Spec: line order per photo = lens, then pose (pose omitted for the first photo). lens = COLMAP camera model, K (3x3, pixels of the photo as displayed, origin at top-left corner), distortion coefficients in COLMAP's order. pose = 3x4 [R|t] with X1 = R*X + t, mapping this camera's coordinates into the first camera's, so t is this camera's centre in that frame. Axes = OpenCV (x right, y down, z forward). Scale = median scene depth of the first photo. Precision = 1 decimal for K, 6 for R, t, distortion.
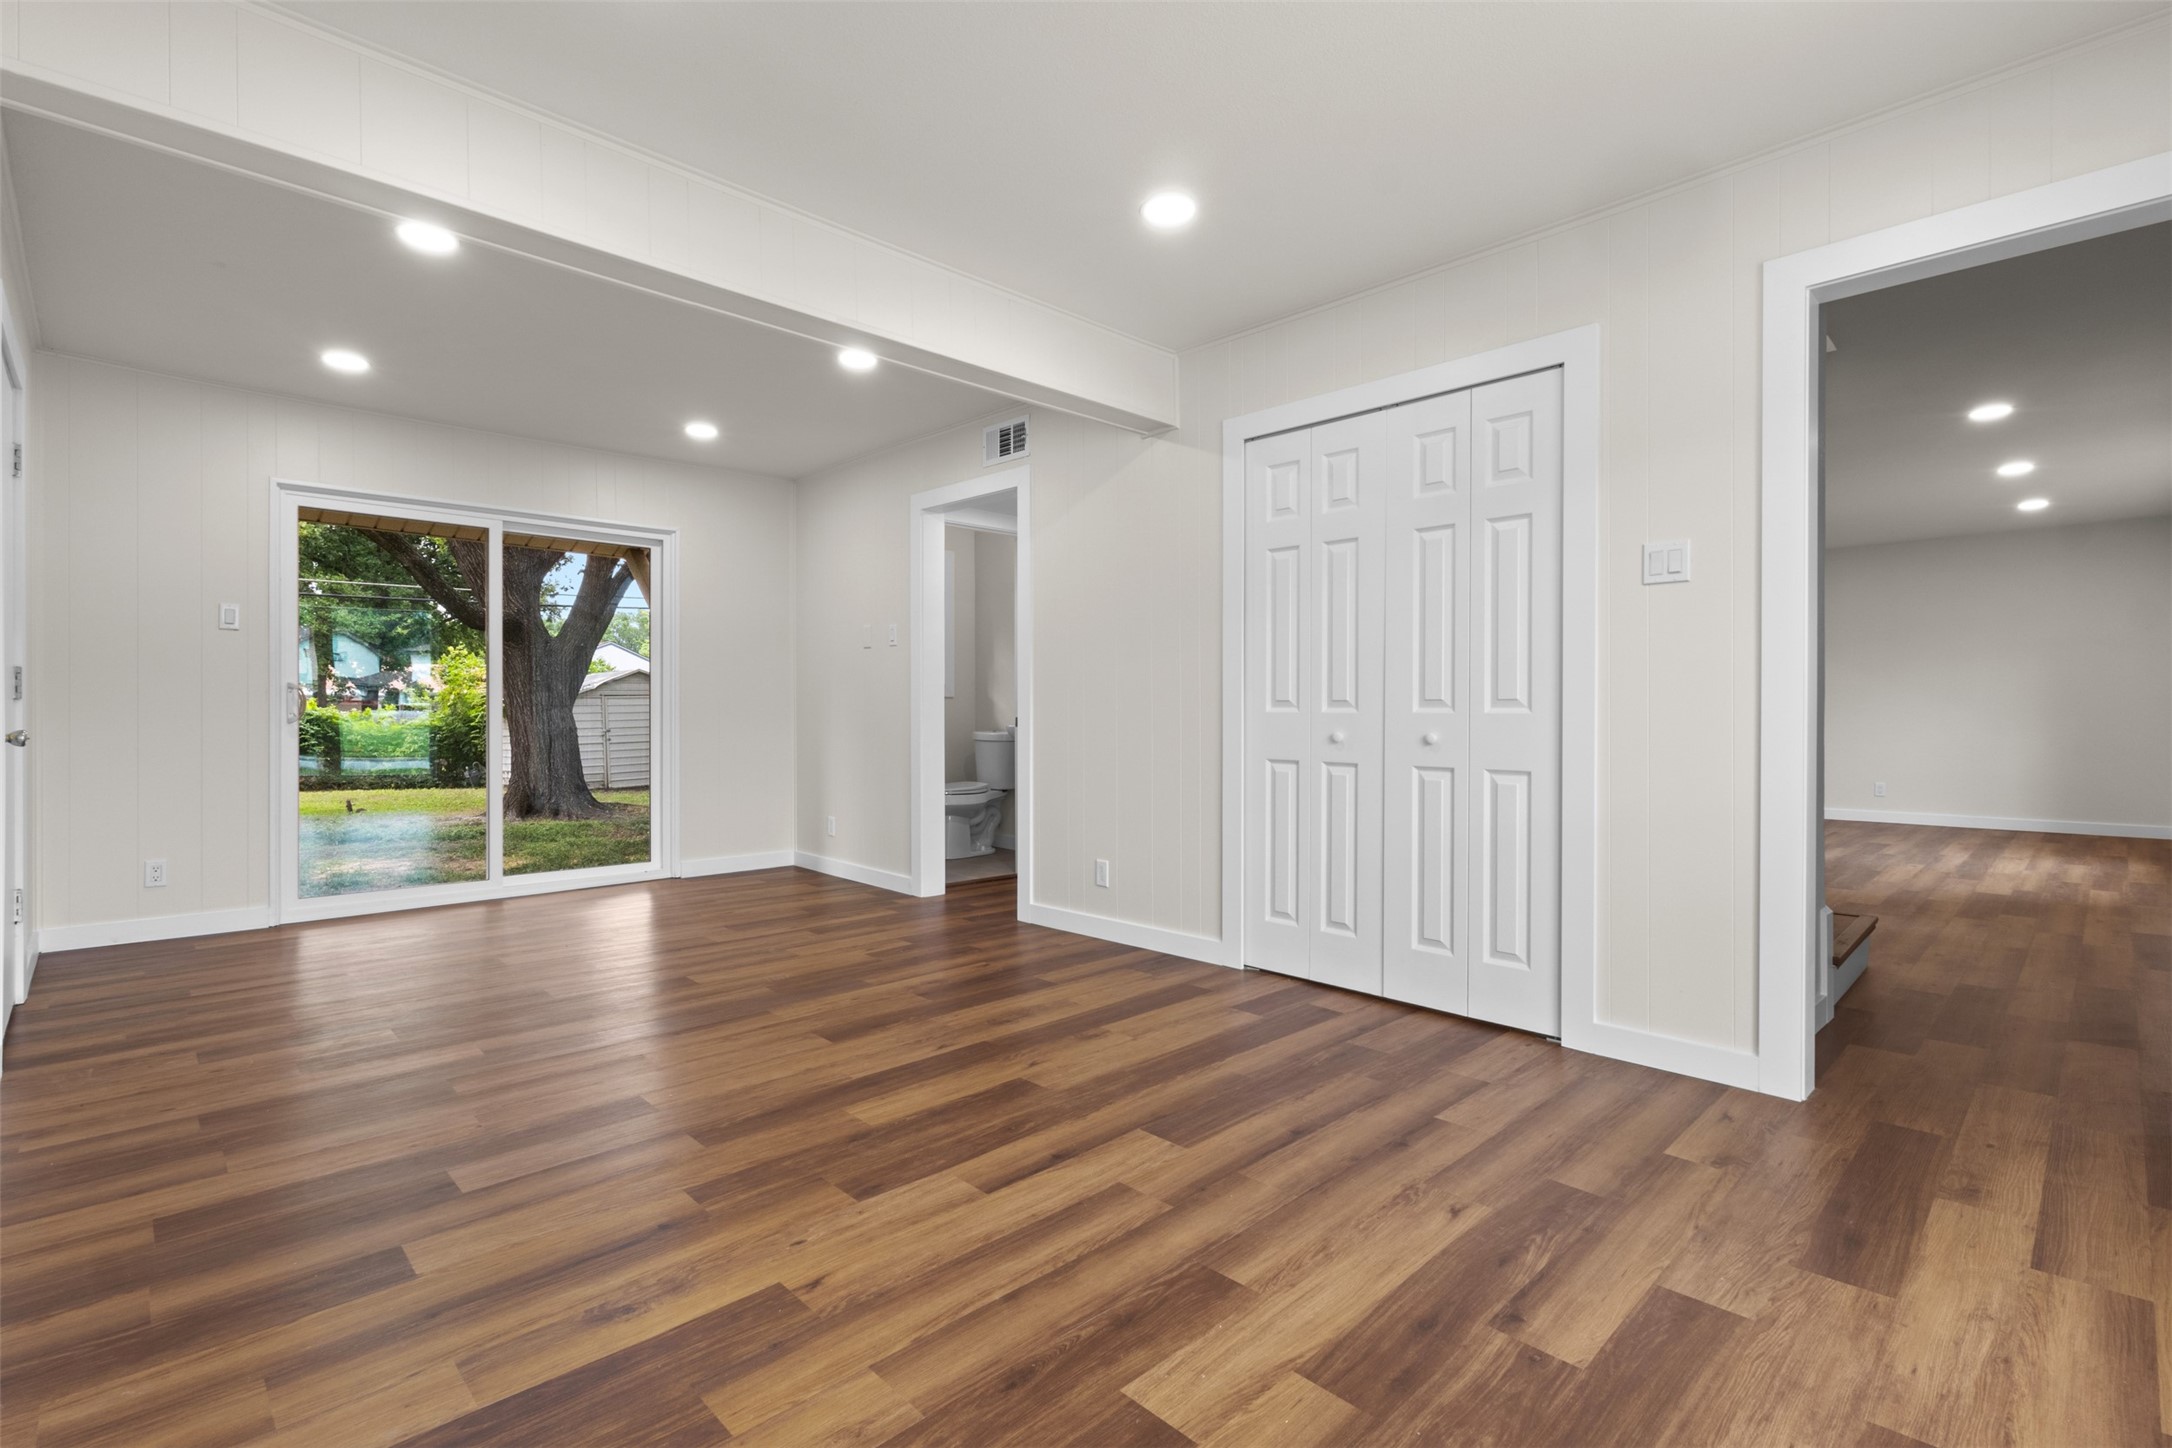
lens RADIAL K [[995.6, 0, 1086.8], [0, 995.6, 717.1], [0, 0, 1]] dist [0.000402, 0.000141]
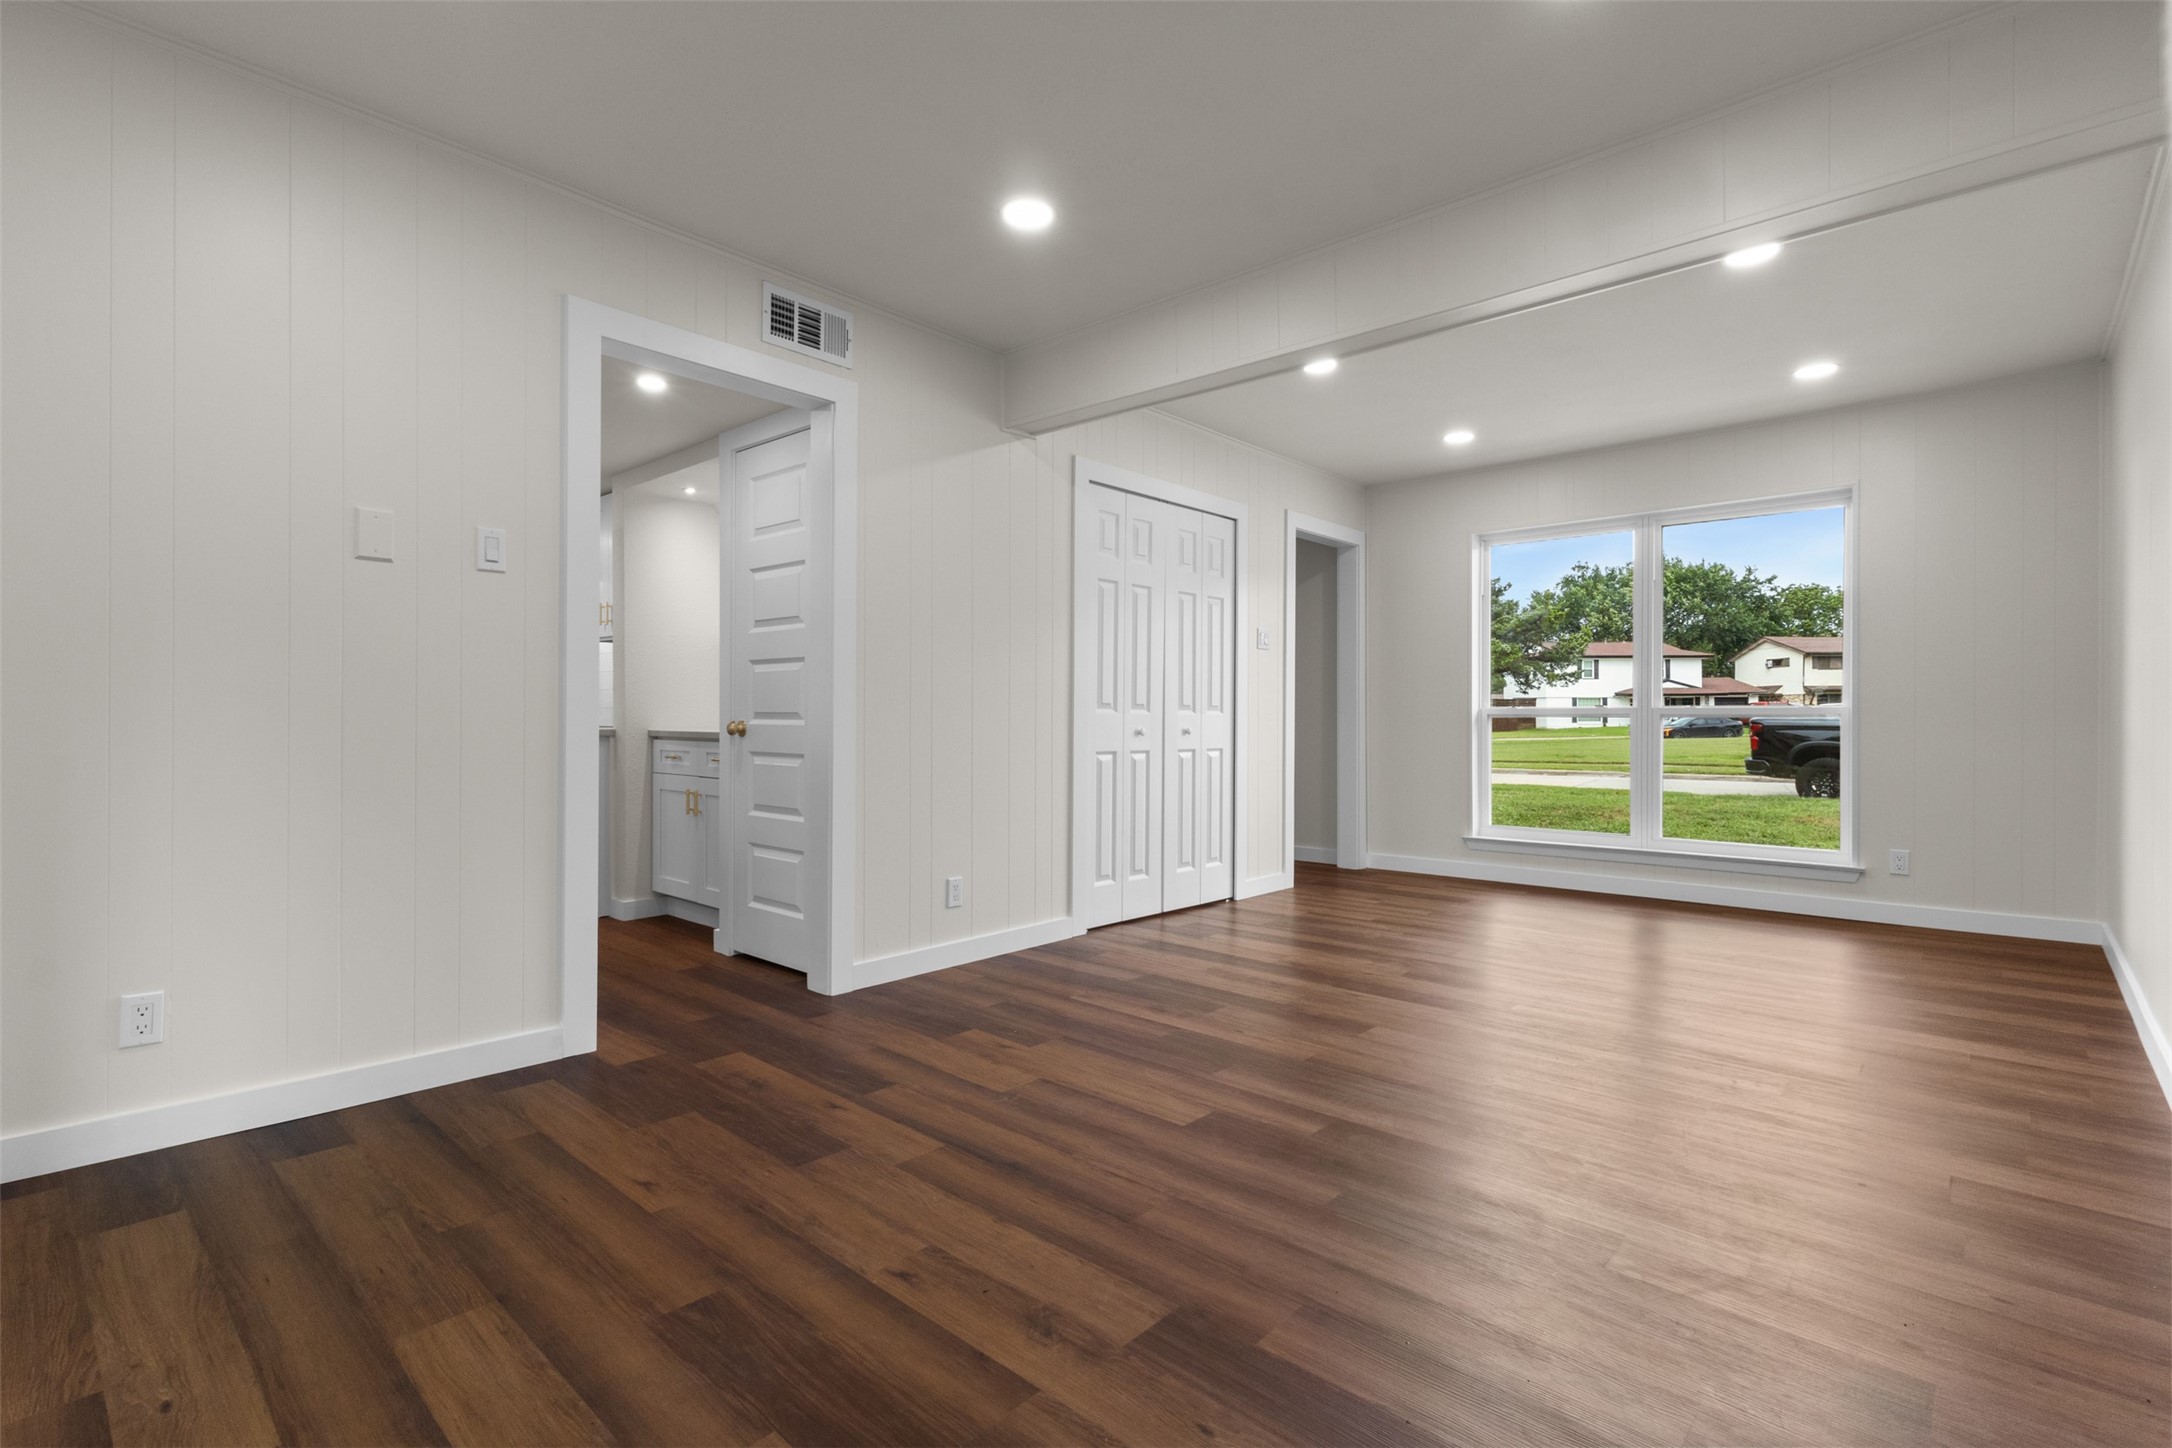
lens RADIAL K [[1005.6, 0, 1095.0], [0, 1005.6, 720.6], [0, 0, 1]] dist [-0.001194, 0.001005]
pose [[-0.057444, -0.014680, 0.998241, -1.104245], [-0.006269, 0.999877, 0.014343, -0.013581], [-0.998329, -0.005434, -0.057529, 1.149153]]
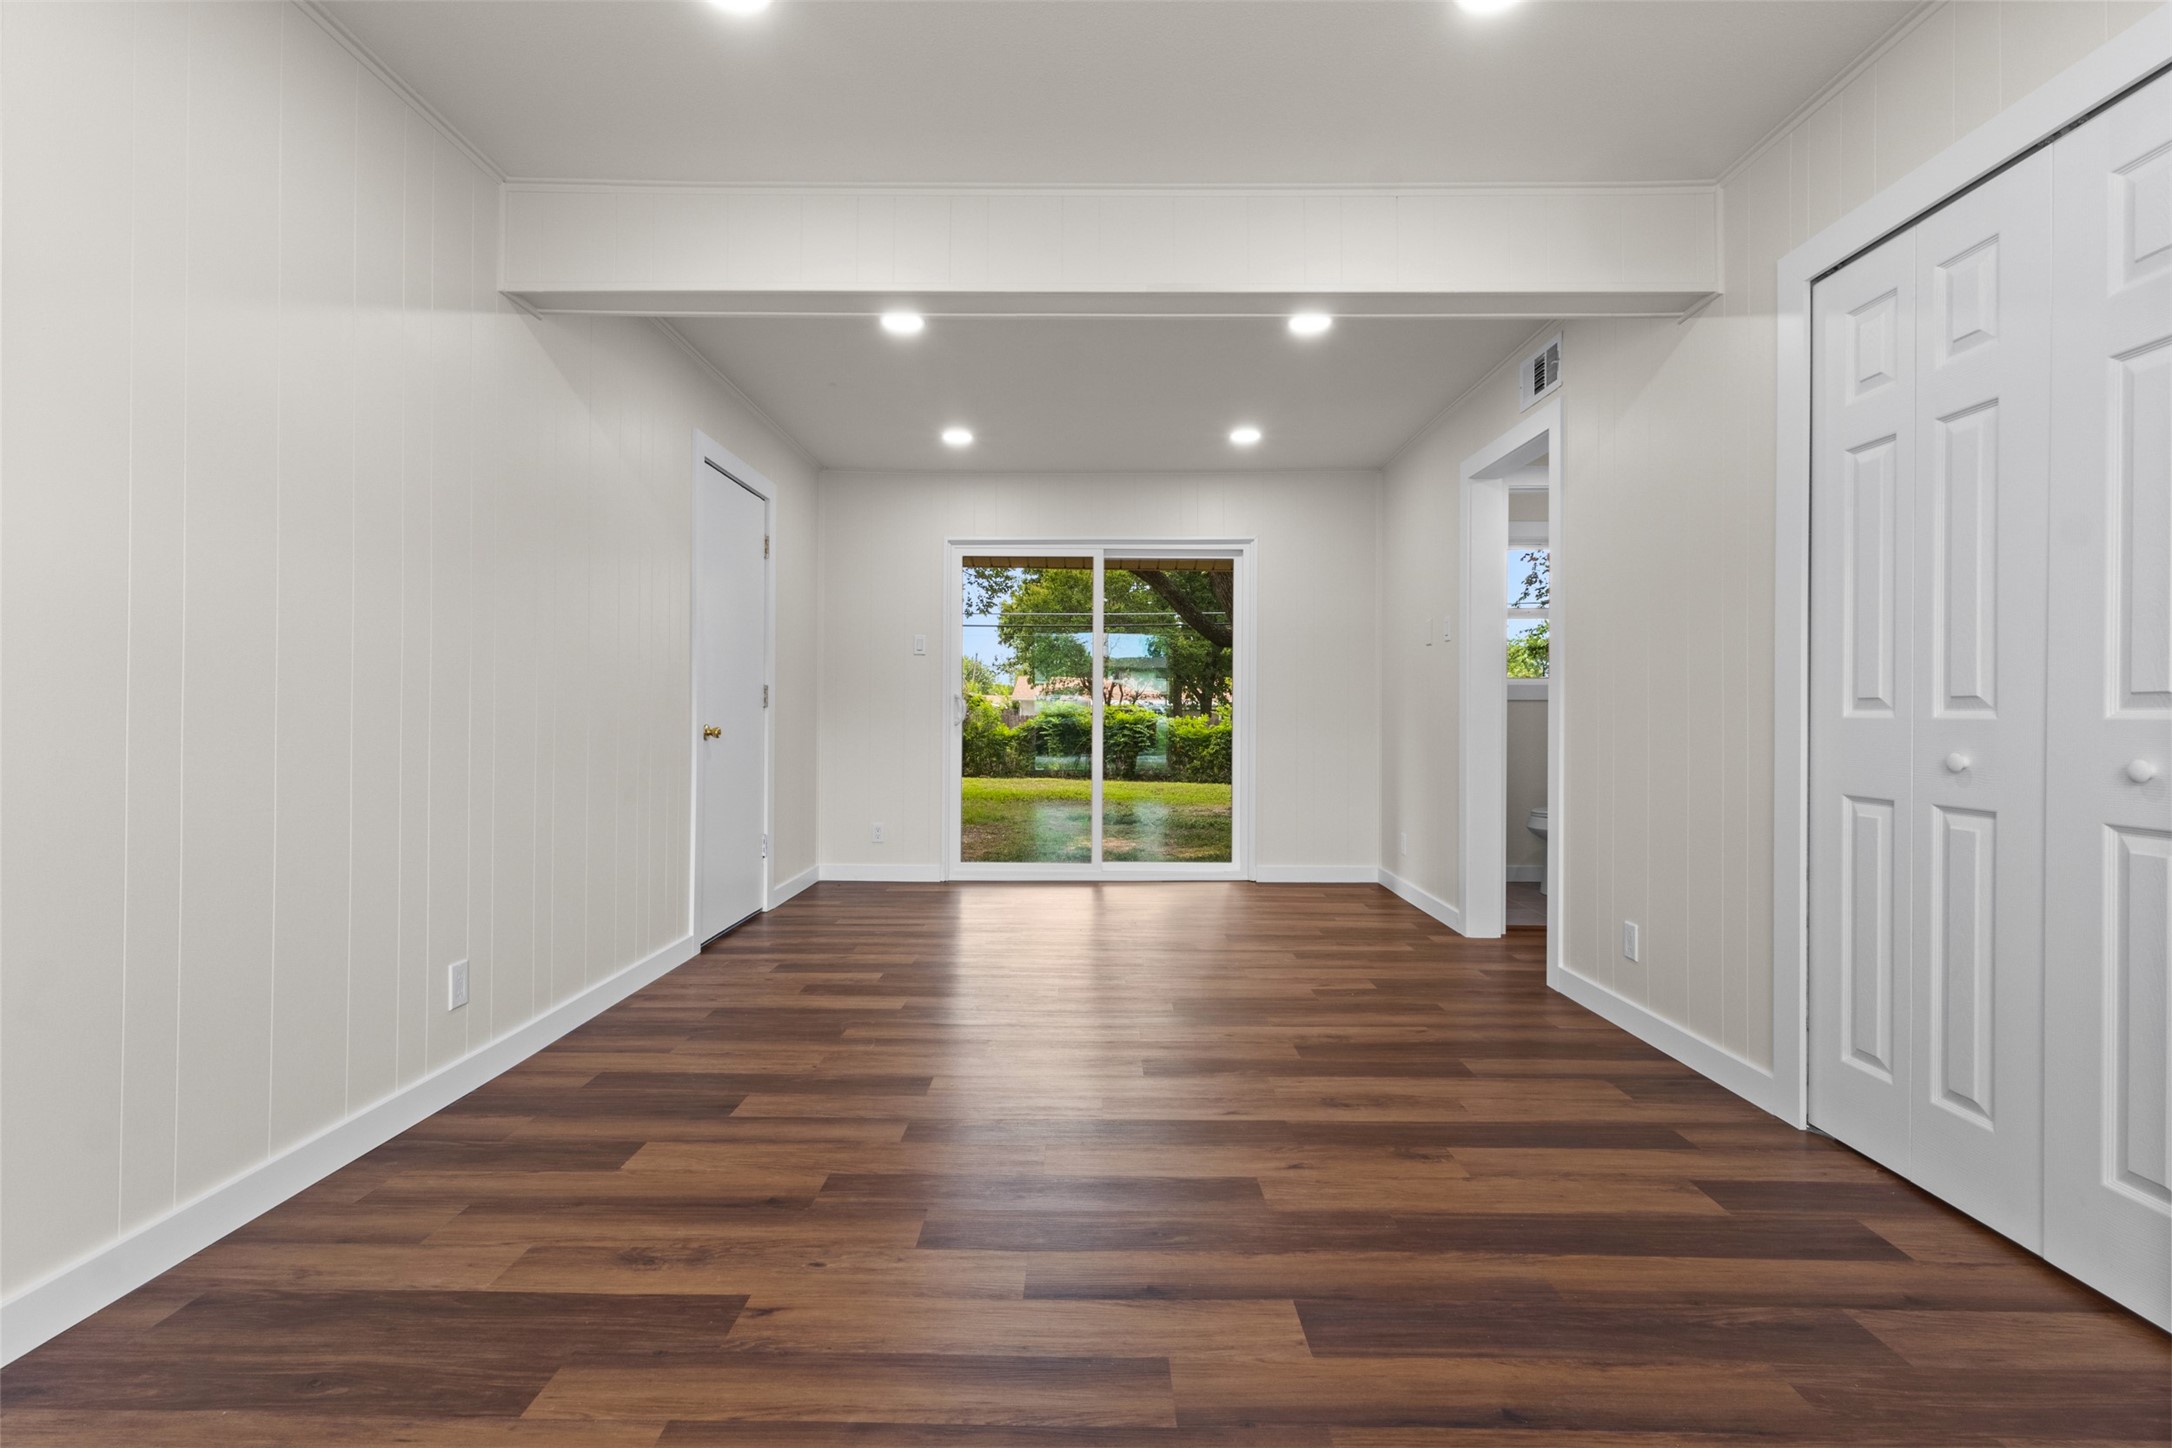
lens RADIAL K [[995.6, 0, 1086.8], [0, 995.6, 717.1], [0, 0, 1]] dist [0.000402, 0.000141]
pose [[0.711458, 0.001893, -0.702726, 0.297704], [-0.007810, 0.999956, -0.005212, 0.001624], [0.702685, 0.009197, 0.711442, 0.259057]]
